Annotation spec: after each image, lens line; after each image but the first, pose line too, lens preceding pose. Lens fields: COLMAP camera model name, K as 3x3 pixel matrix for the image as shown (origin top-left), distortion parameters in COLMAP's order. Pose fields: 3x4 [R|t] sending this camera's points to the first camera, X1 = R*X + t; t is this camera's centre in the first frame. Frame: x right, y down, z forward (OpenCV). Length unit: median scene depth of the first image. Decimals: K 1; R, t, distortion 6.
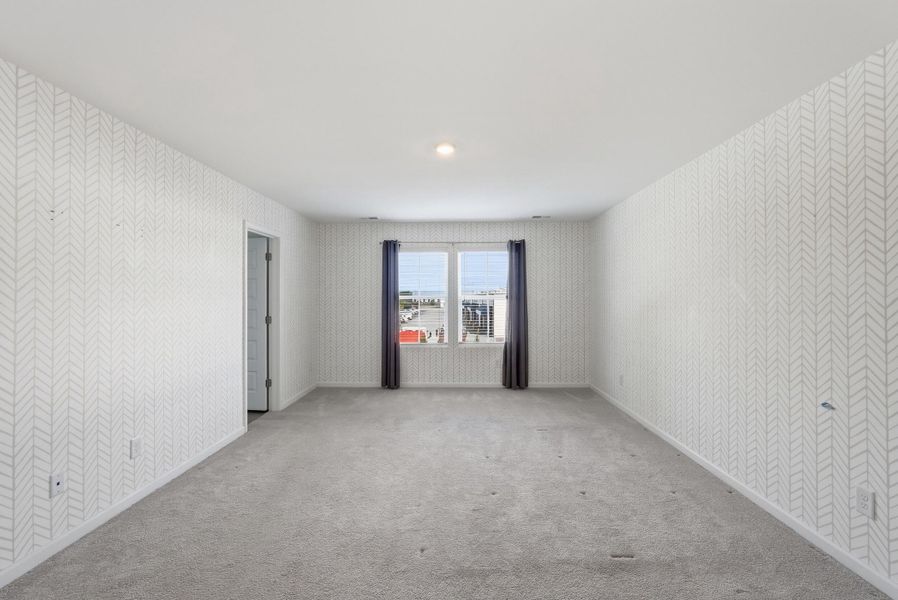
lens RADIAL K [[398.8, 0, 452.7], [0, 398.8, 297.0], [0, 0, 1]] dist [-0.019537, 0.010147]
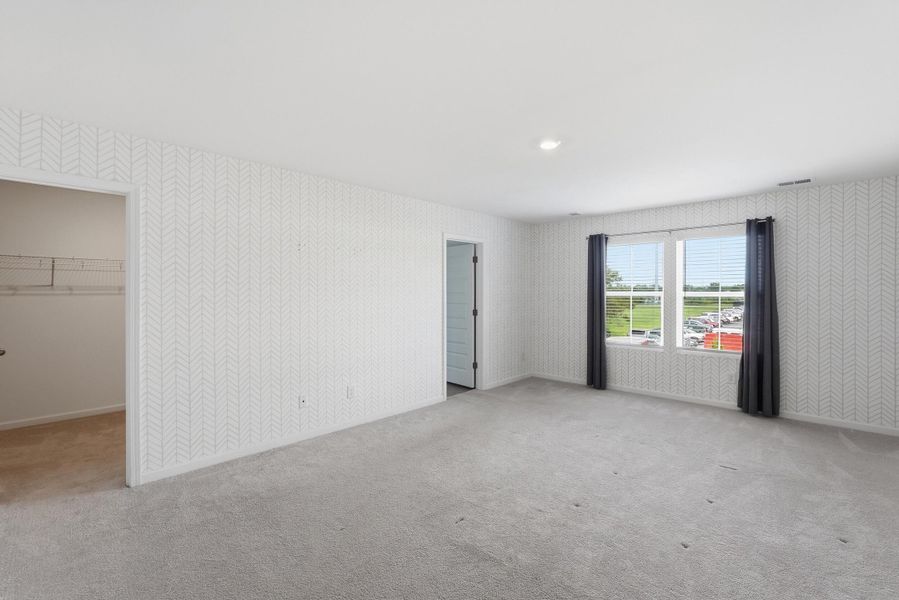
lens RADIAL K [[399.3, 0, 453.2], [0, 399.3, 297.0], [0, 0, 1]] dist [-0.019537, 0.010147]
pose [[0.740247, 0.008660, -0.672279, 0.247881], [-0.000420, 0.999923, 0.012419, -0.003416], [0.672335, -0.008911, 0.740194, 0.056988]]
